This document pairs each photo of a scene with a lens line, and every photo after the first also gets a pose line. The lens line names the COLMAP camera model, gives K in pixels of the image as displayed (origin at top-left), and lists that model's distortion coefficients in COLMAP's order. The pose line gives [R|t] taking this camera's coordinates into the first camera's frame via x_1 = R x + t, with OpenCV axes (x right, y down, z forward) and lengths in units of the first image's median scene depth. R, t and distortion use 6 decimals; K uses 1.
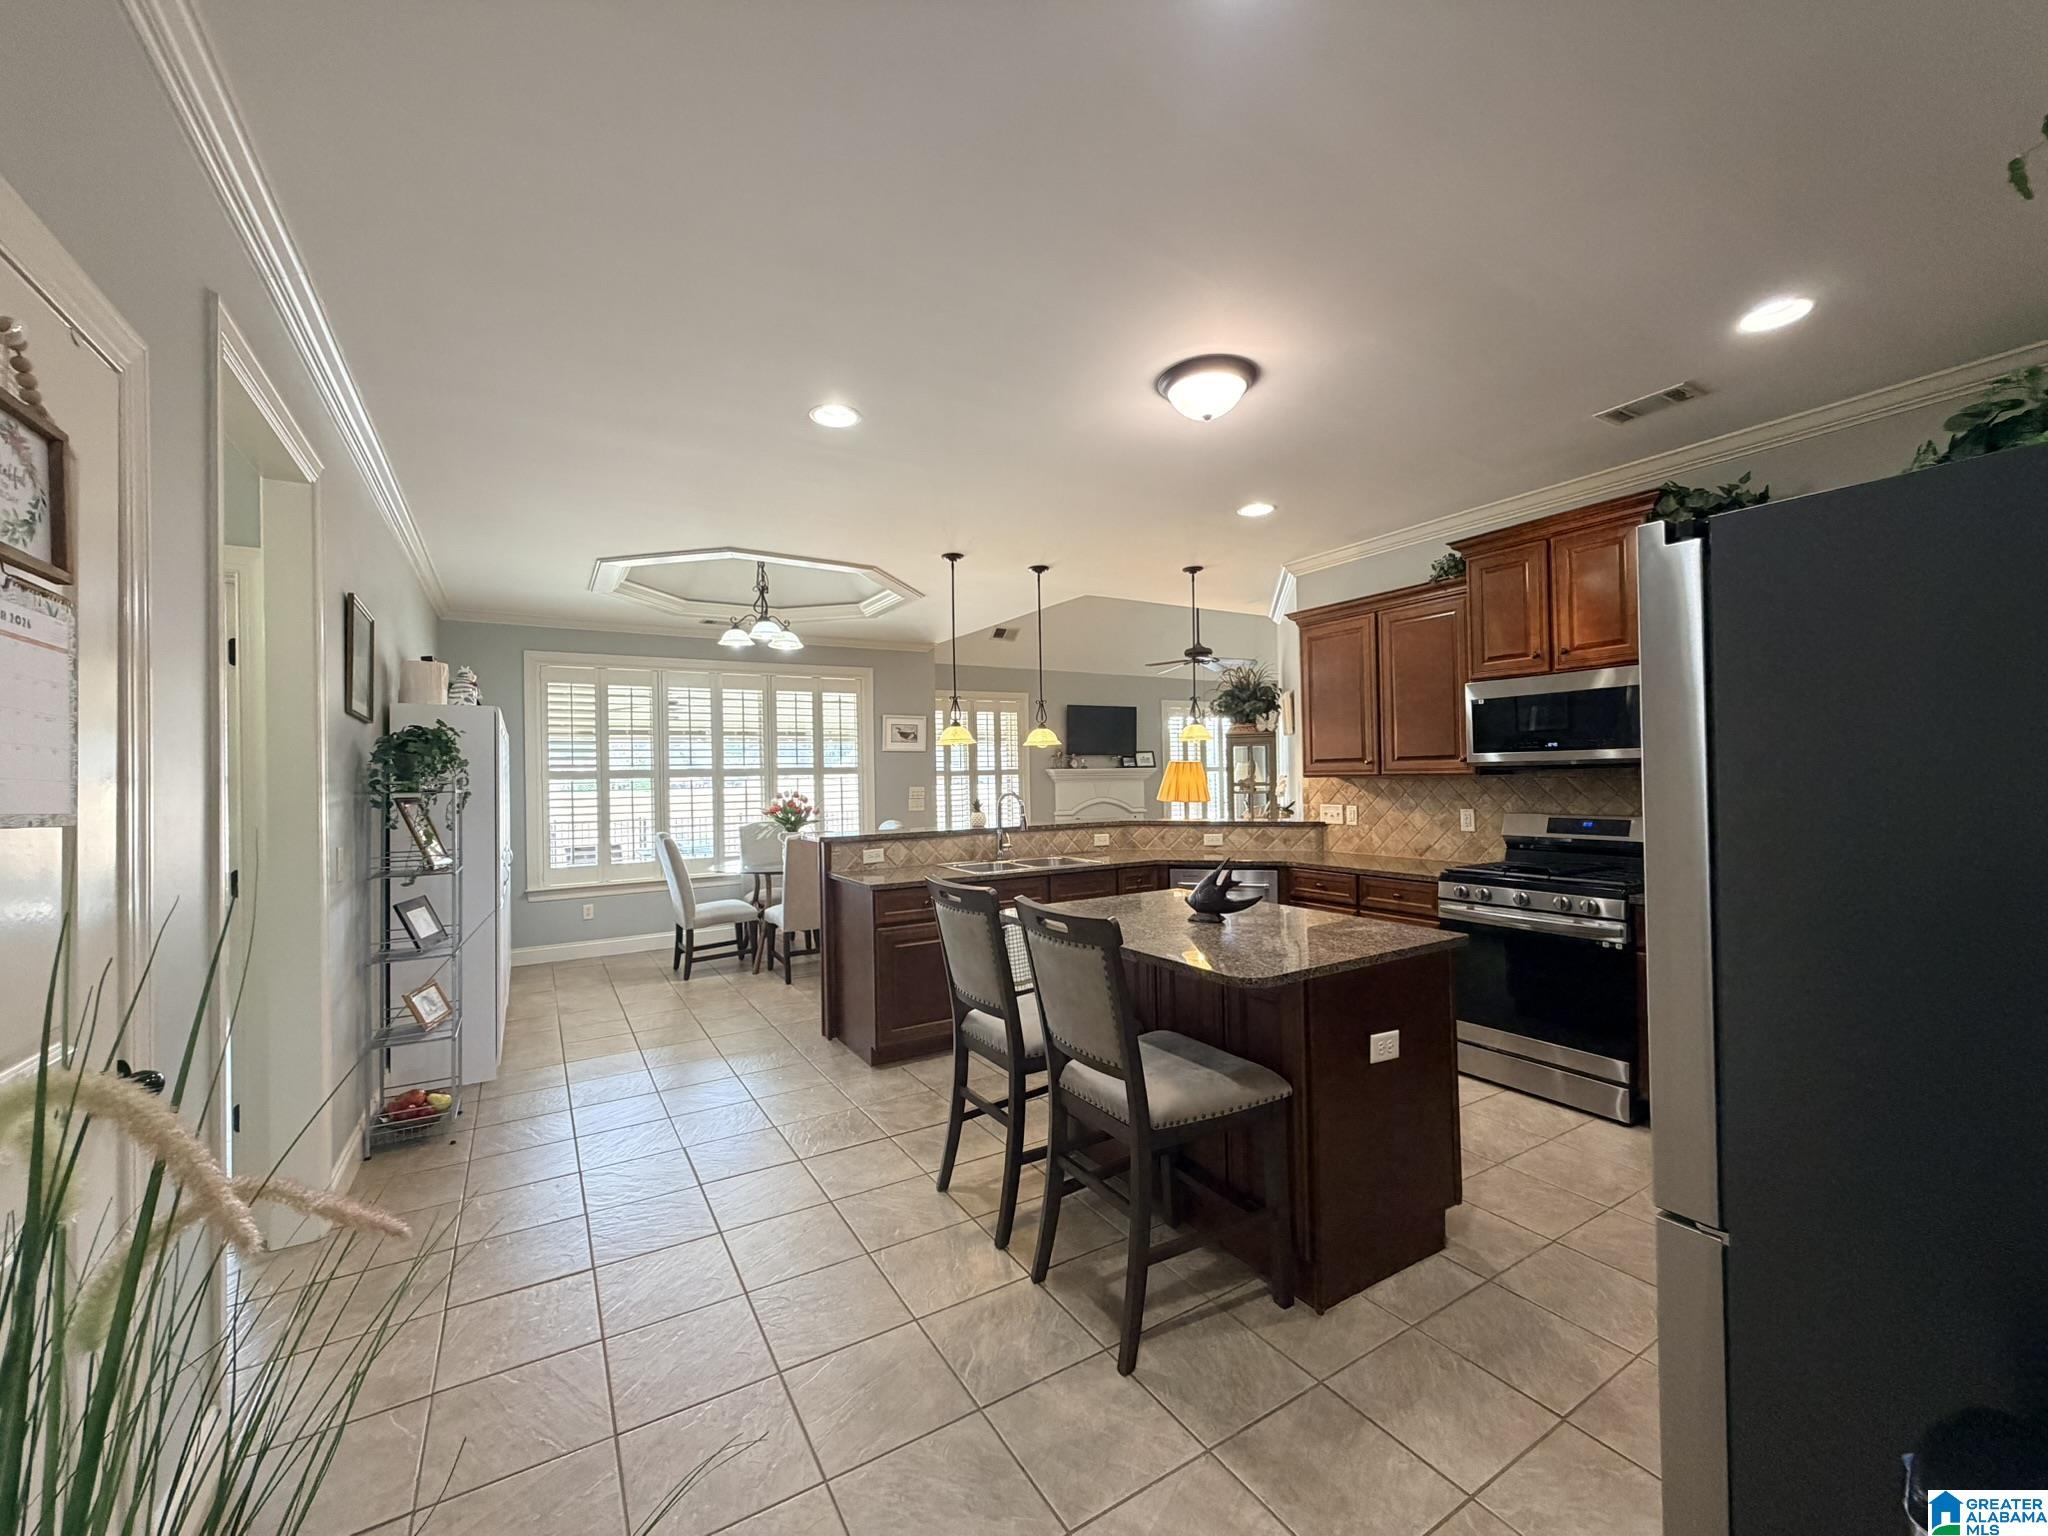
lens RADIAL K [[809.7, 0, 1020.8], [0, 809.7, 771.5], [0, 0, 1]] dist [-0.008248, 0.000548]
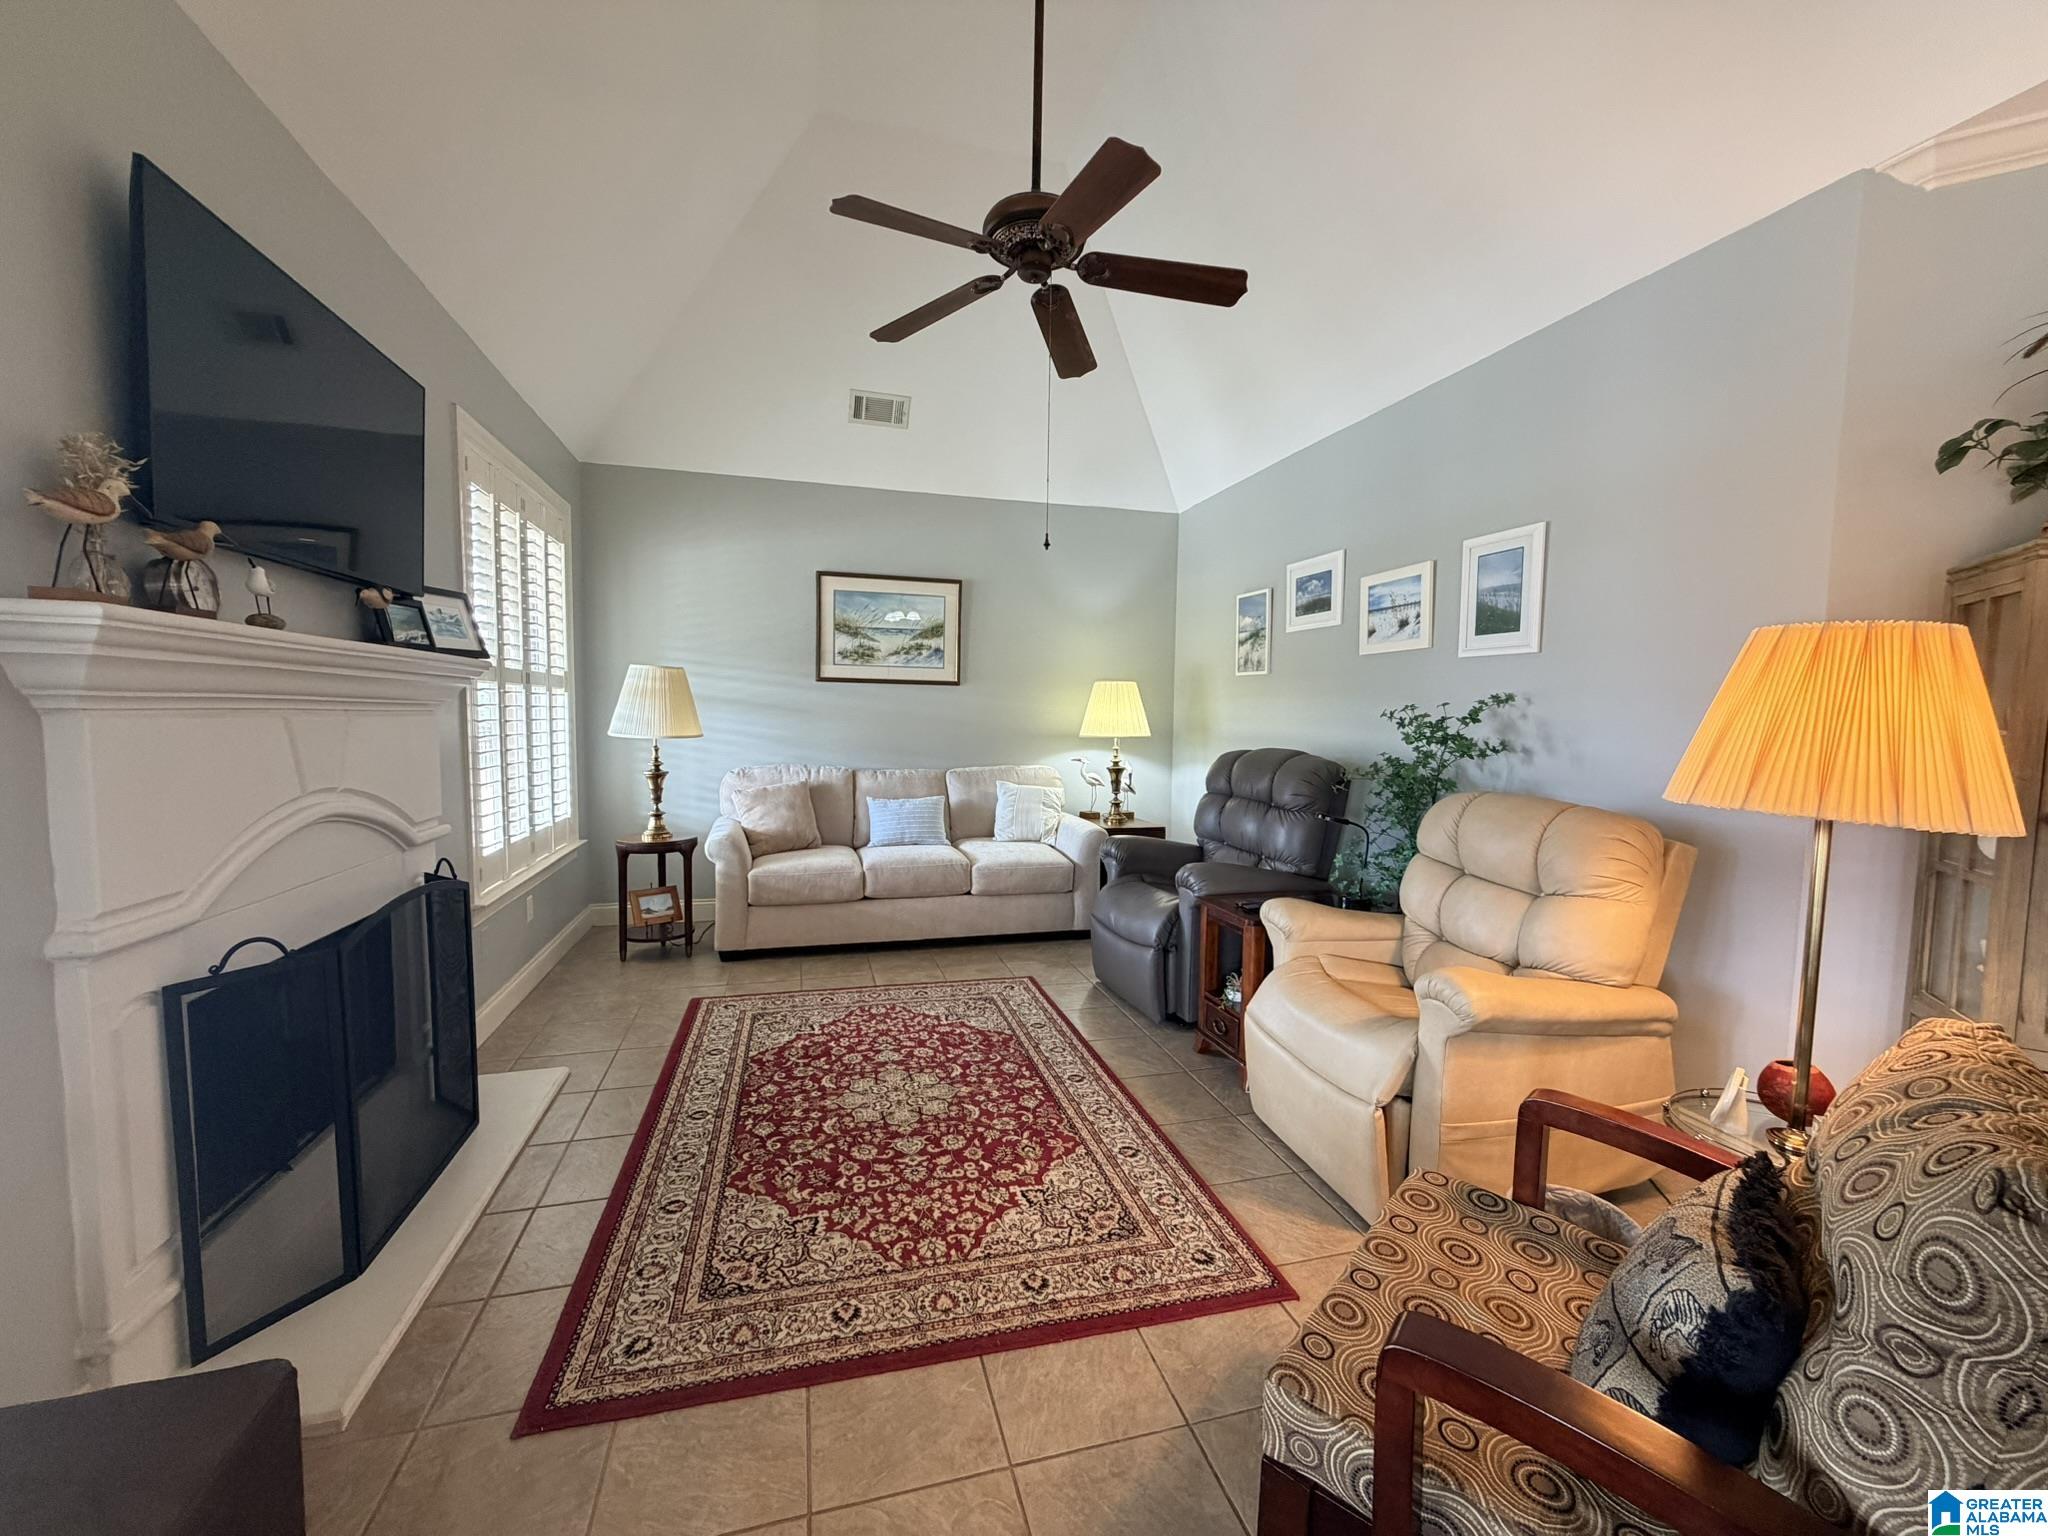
lens RADIAL K [[809.7, 0, 1020.8], [0, 809.7, 771.5], [0, 0, 1]] dist [-0.008248, 0.000548]
pose [[0.282025, -0.048664, 0.958172, -0.037001], [-0.021598, 0.998138, 0.057051, 0.012980], [-0.959164, -0.036784, 0.280449, 0.796235]]
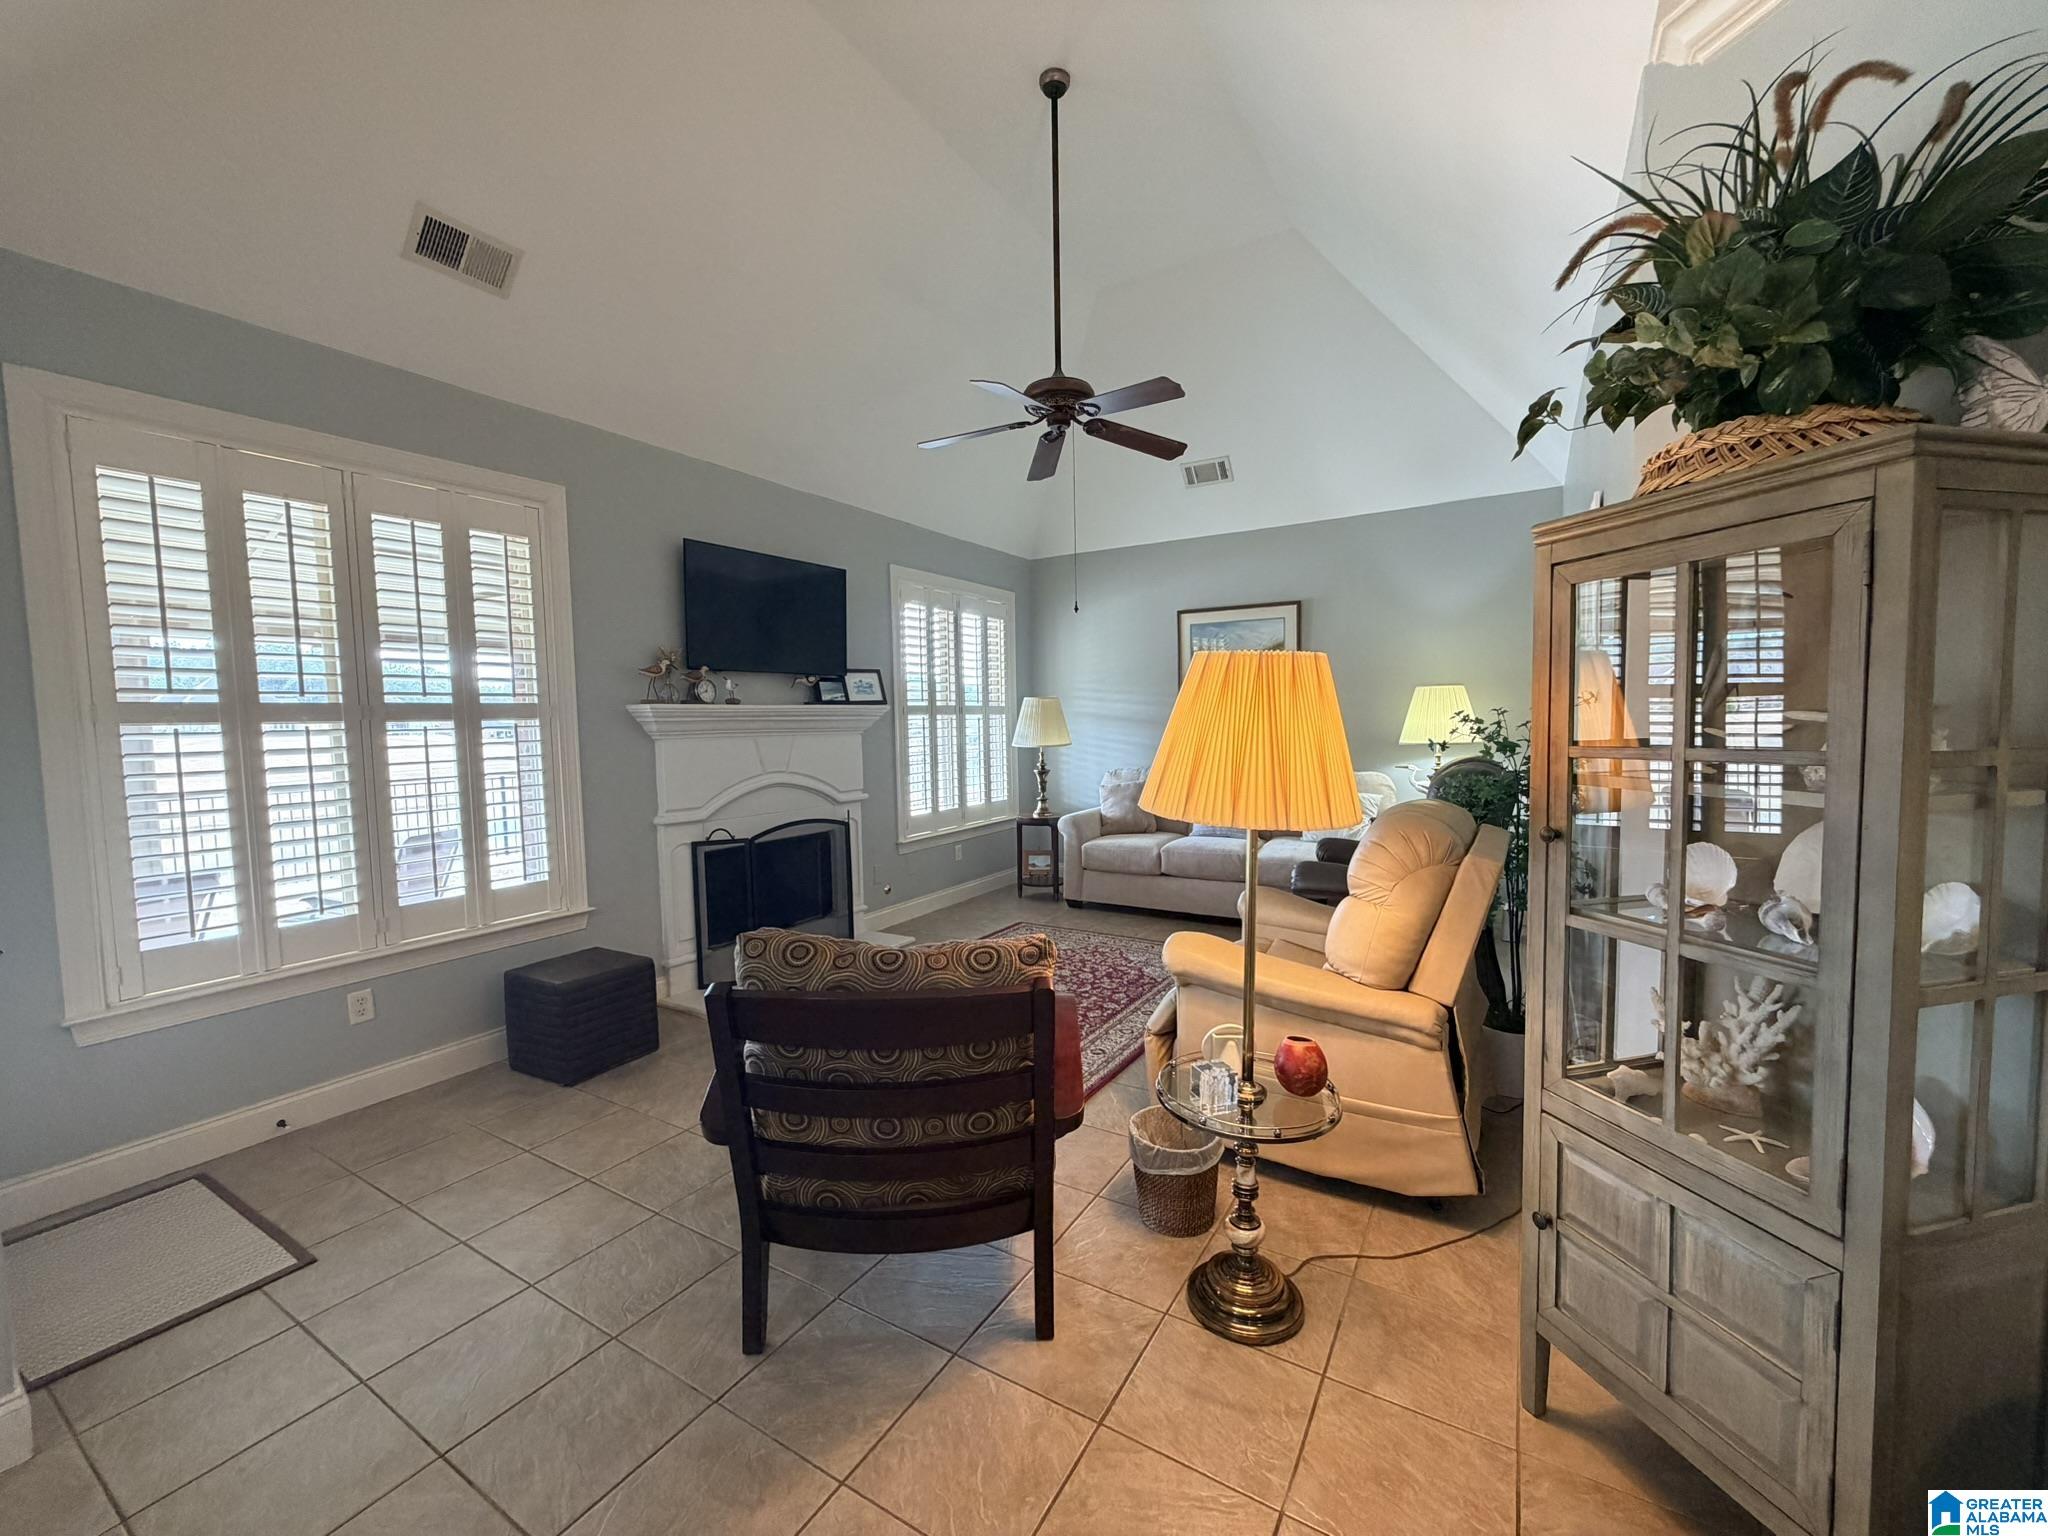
lens RADIAL K [[809.7, 0, 1020.8], [0, 809.7, 771.5], [0, 0, 1]] dist [-0.008248, 0.000548]
pose [[0.891804, -0.028458, 0.451526, 0.022865], [0.002636, 0.998330, 0.057715, 0.007250], [-0.452415, -0.050280, 0.890389, 0.564678]]
